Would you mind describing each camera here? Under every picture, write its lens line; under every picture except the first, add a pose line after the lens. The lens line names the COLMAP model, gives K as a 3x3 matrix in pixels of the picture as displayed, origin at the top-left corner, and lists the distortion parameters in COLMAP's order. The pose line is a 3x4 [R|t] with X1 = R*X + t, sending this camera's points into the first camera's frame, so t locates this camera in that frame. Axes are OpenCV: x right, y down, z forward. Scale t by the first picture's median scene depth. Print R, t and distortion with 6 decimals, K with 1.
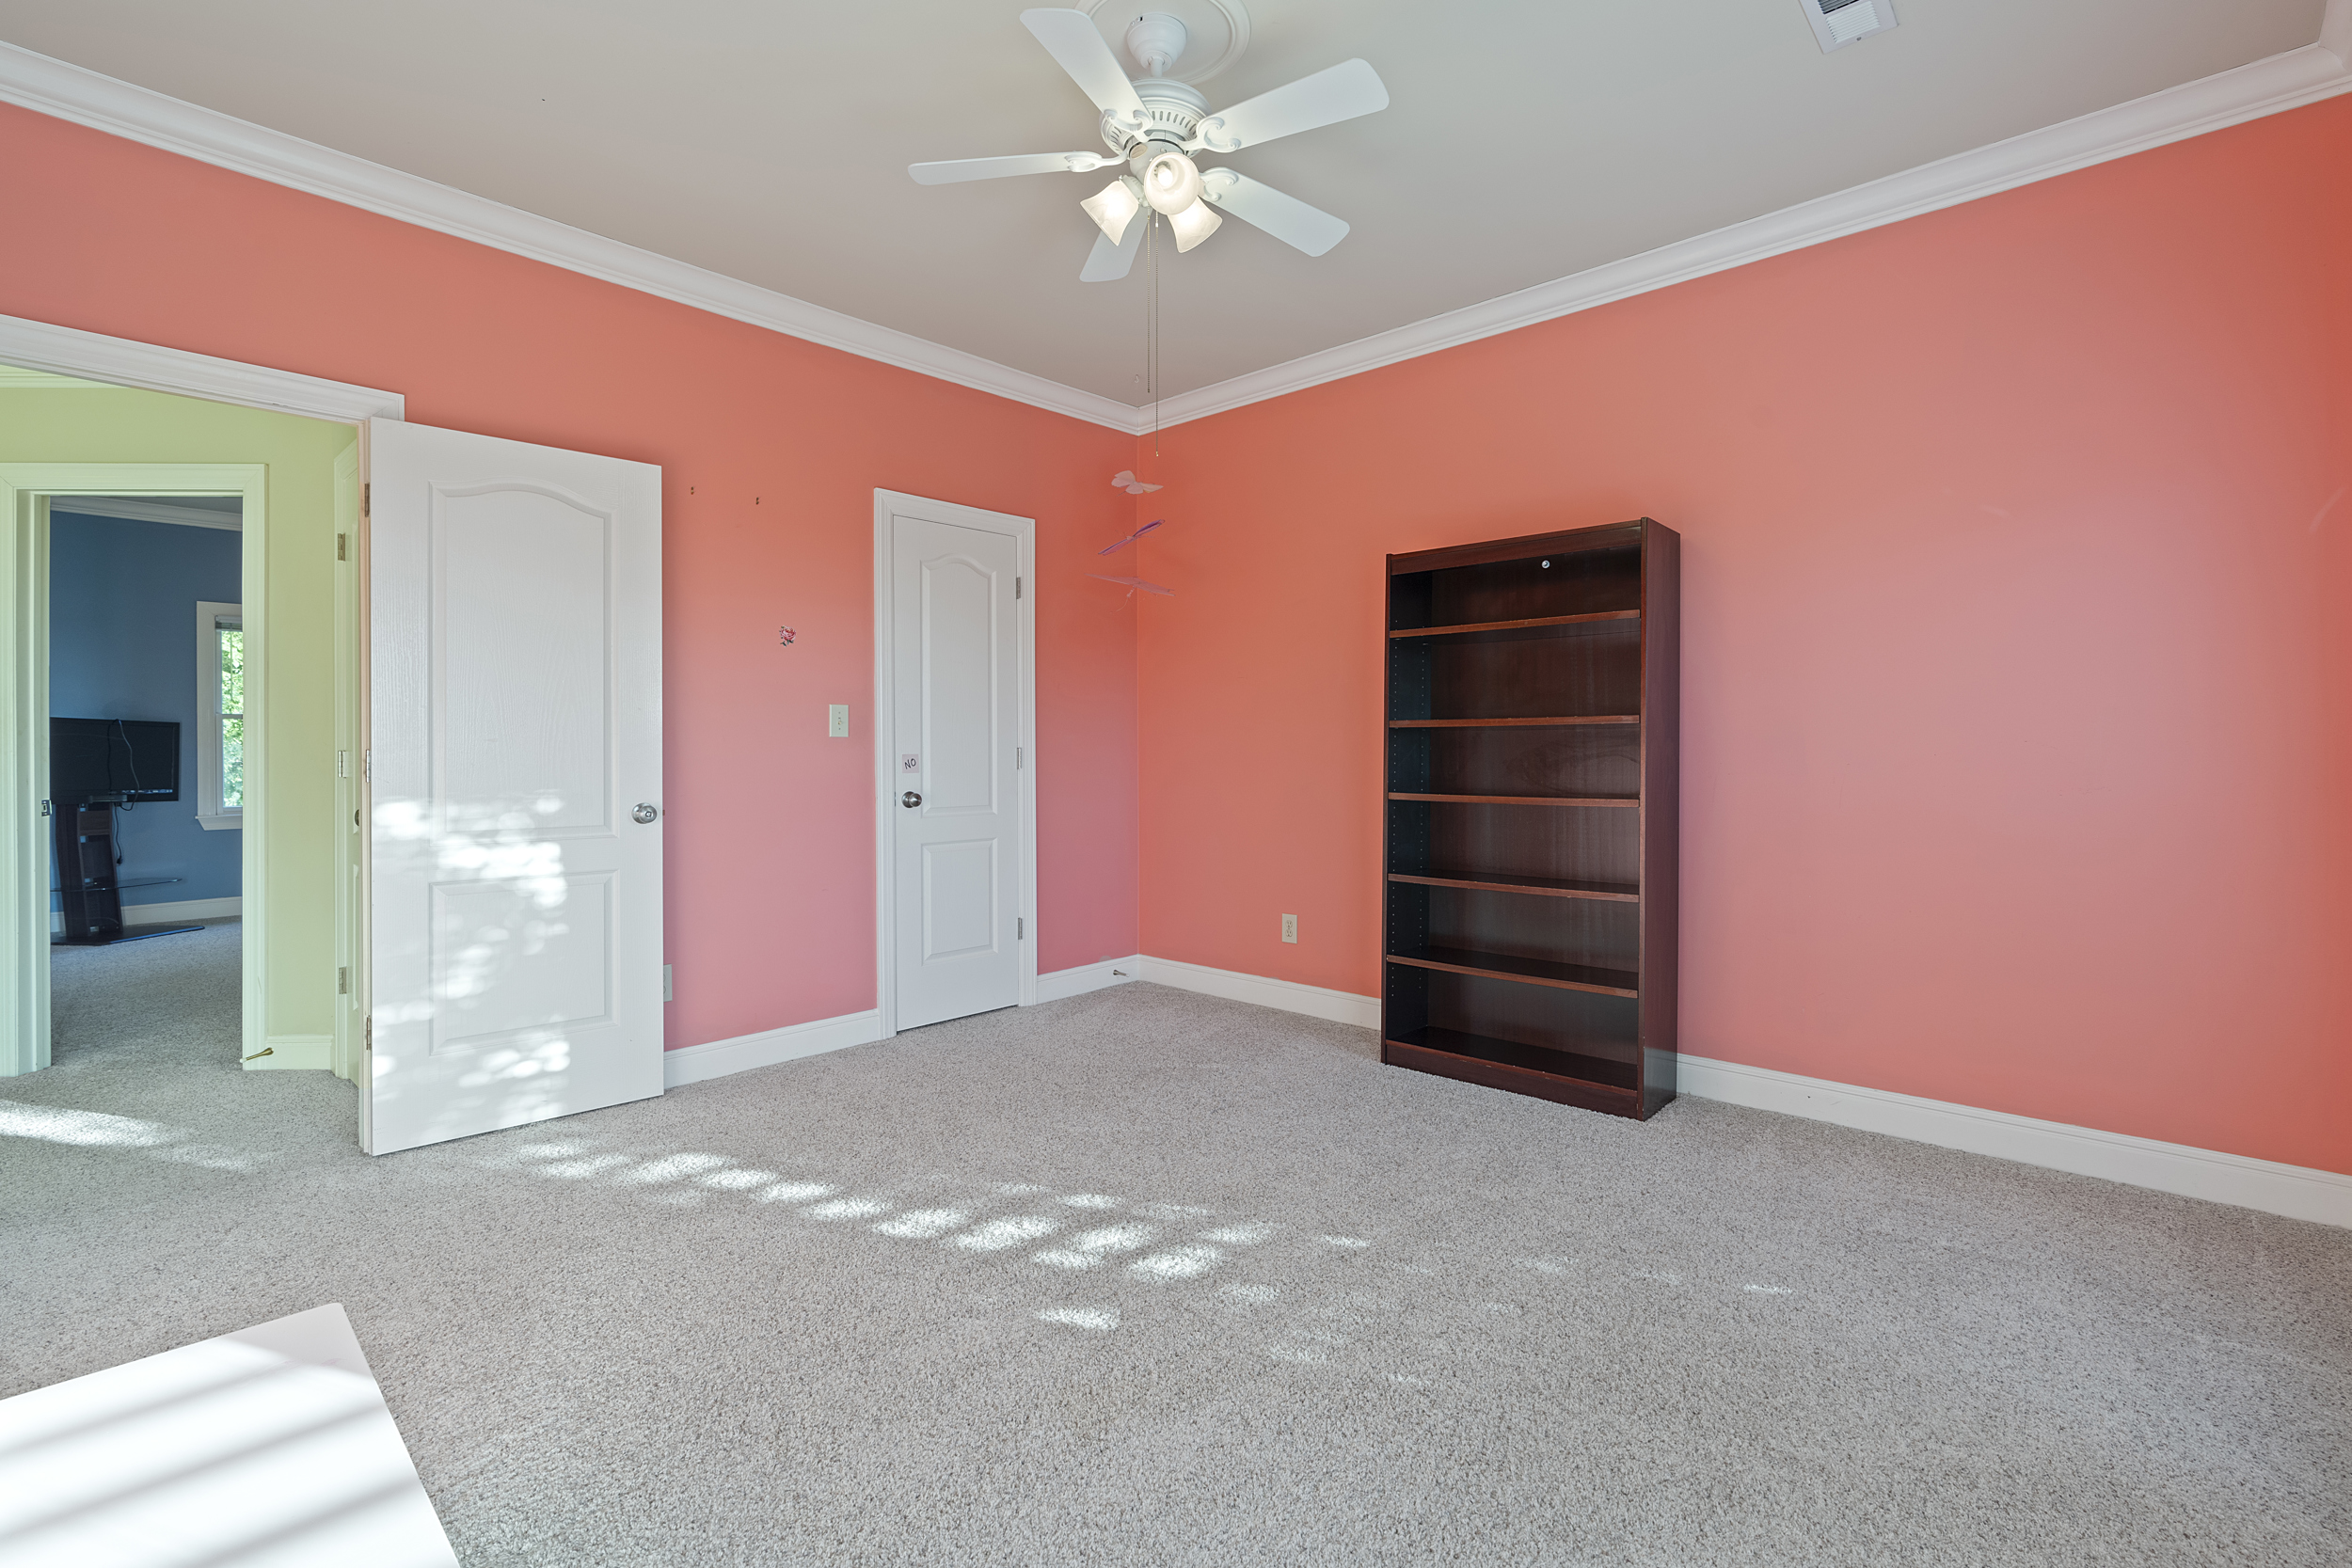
lens RADIAL K [[1068.8, 0, 1185.3], [0, 1068.8, 761.9], [0, 0, 1]] dist [-0.007108, 0.001213]
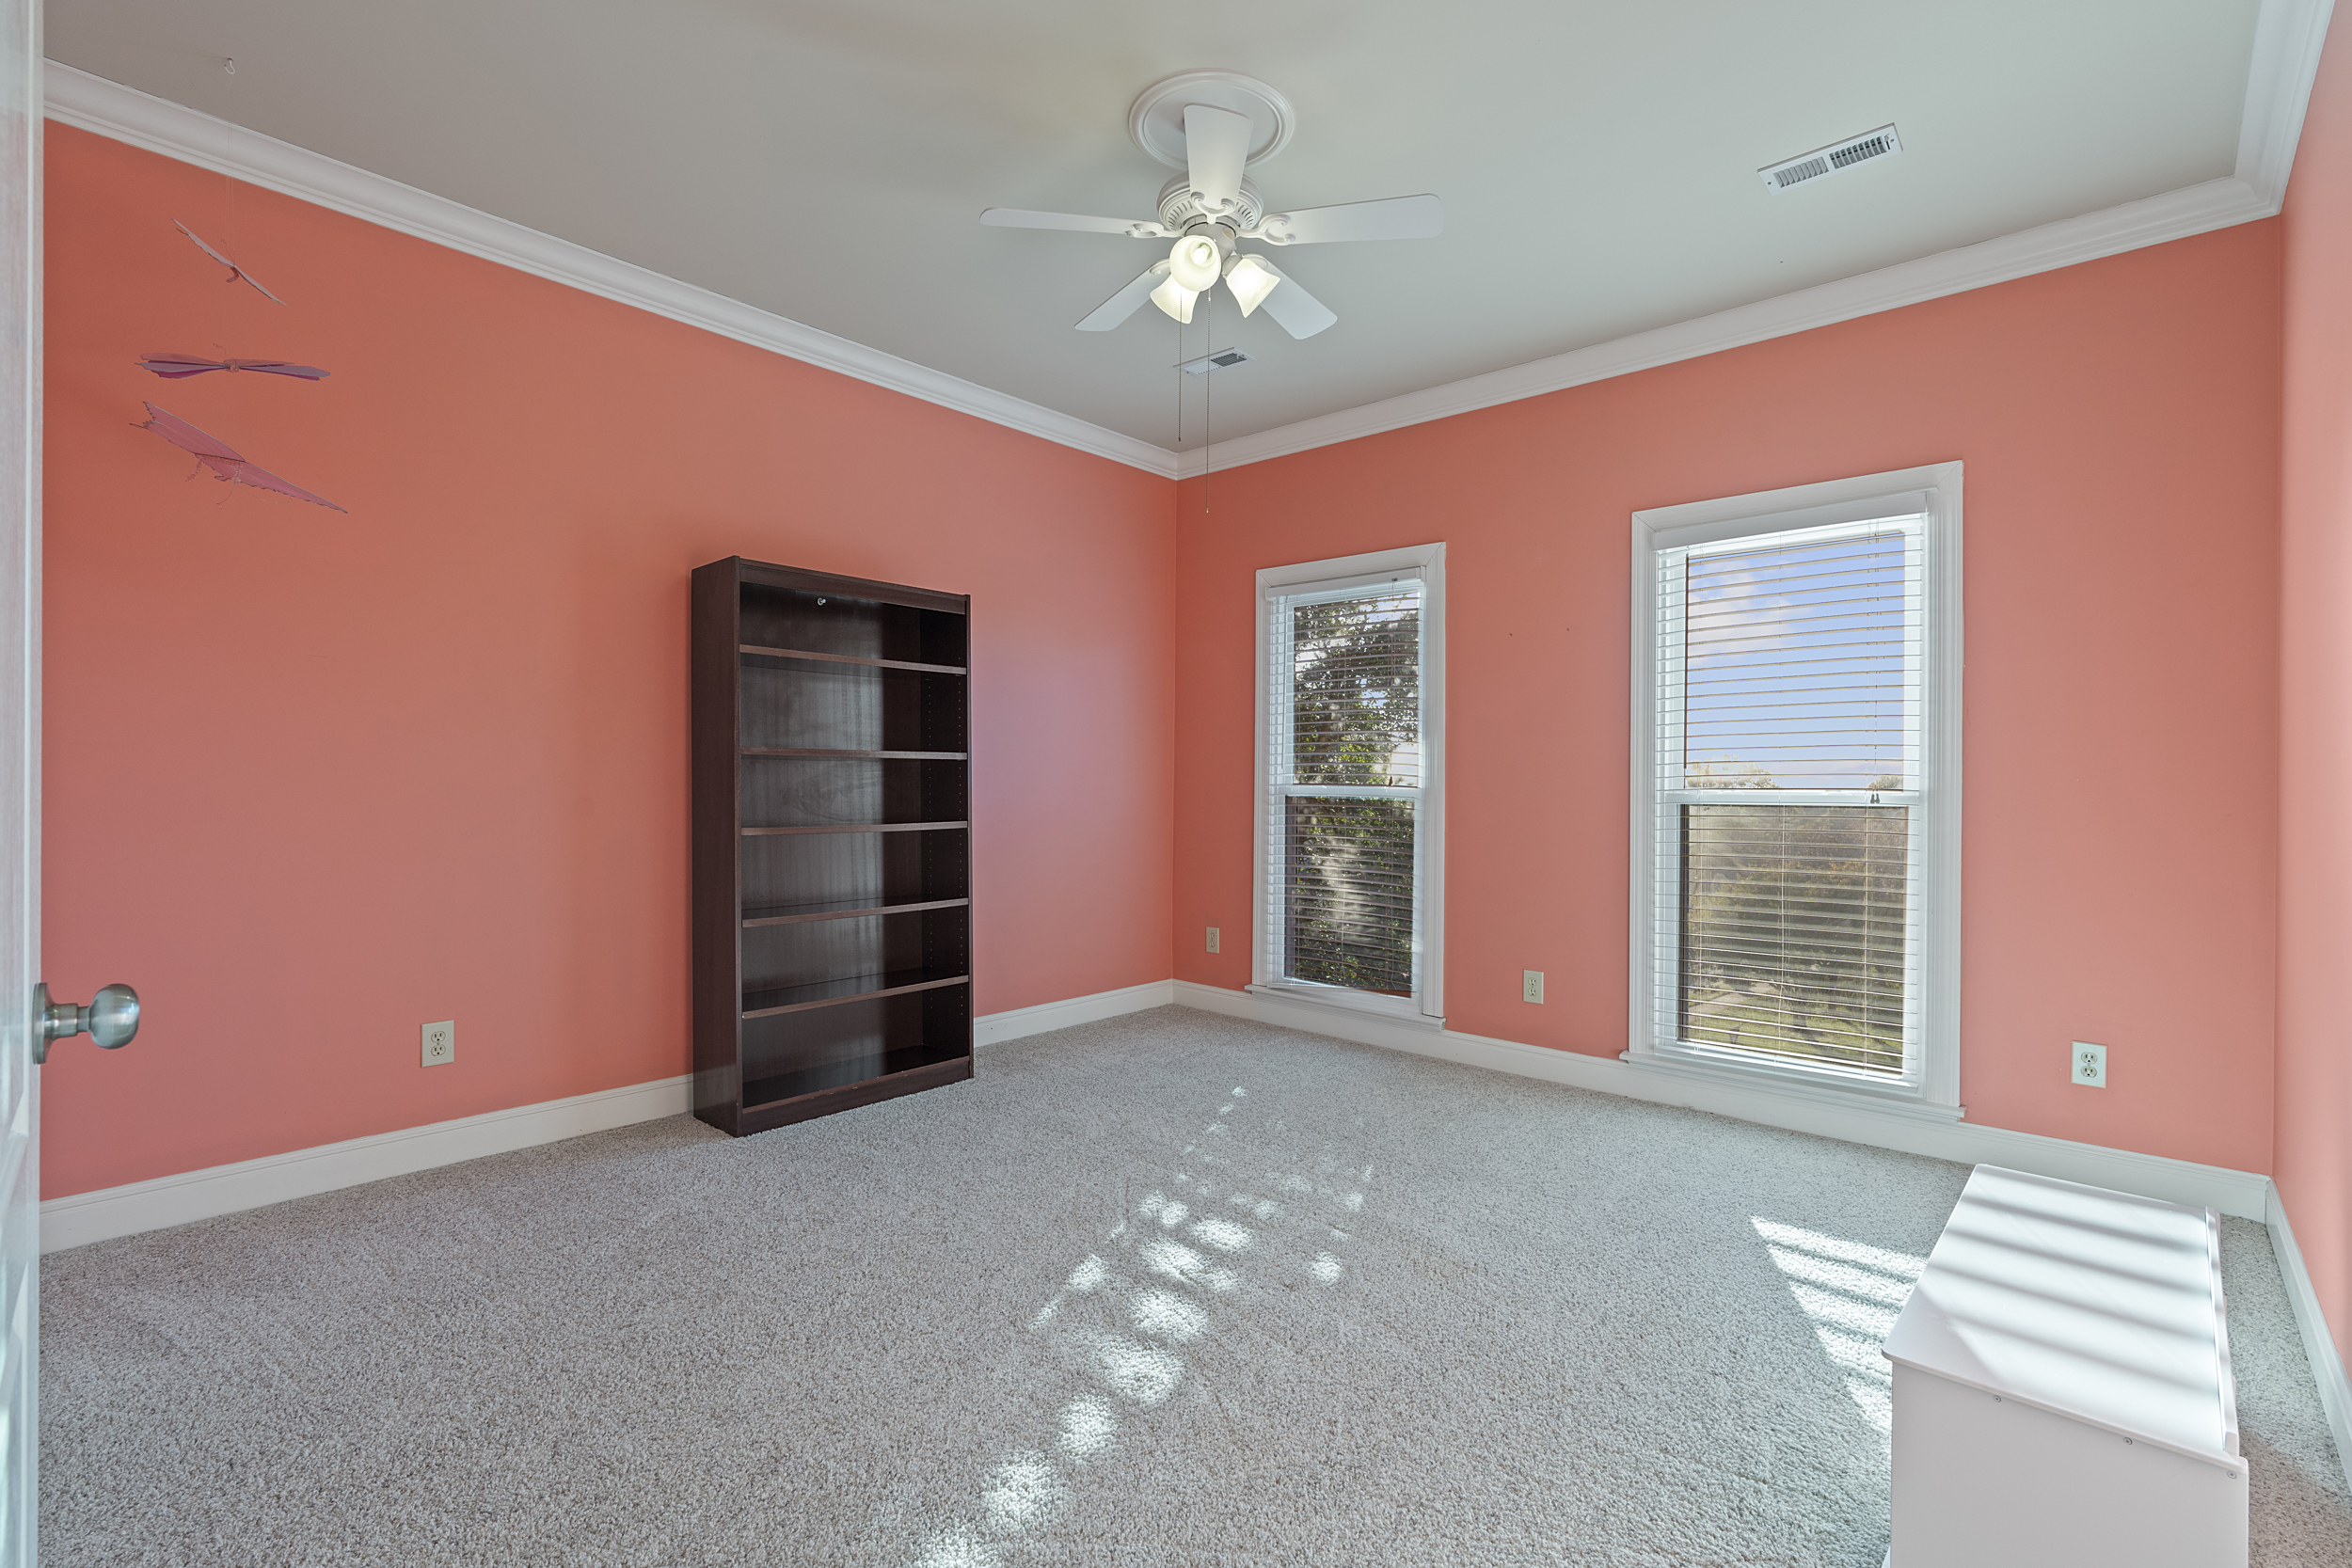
lens RADIAL K [[1068.8, 0, 1174.7], [0, 1068.8, 781.5], [0, 0, 1]] dist [-0.007108, 0.001213]
pose [[-0.008372, 0.006696, 0.999943, -1.088203], [0.010561, 0.999922, -0.006607, 0.000945], [-0.999909, 0.010505, -0.008442, 1.016347]]
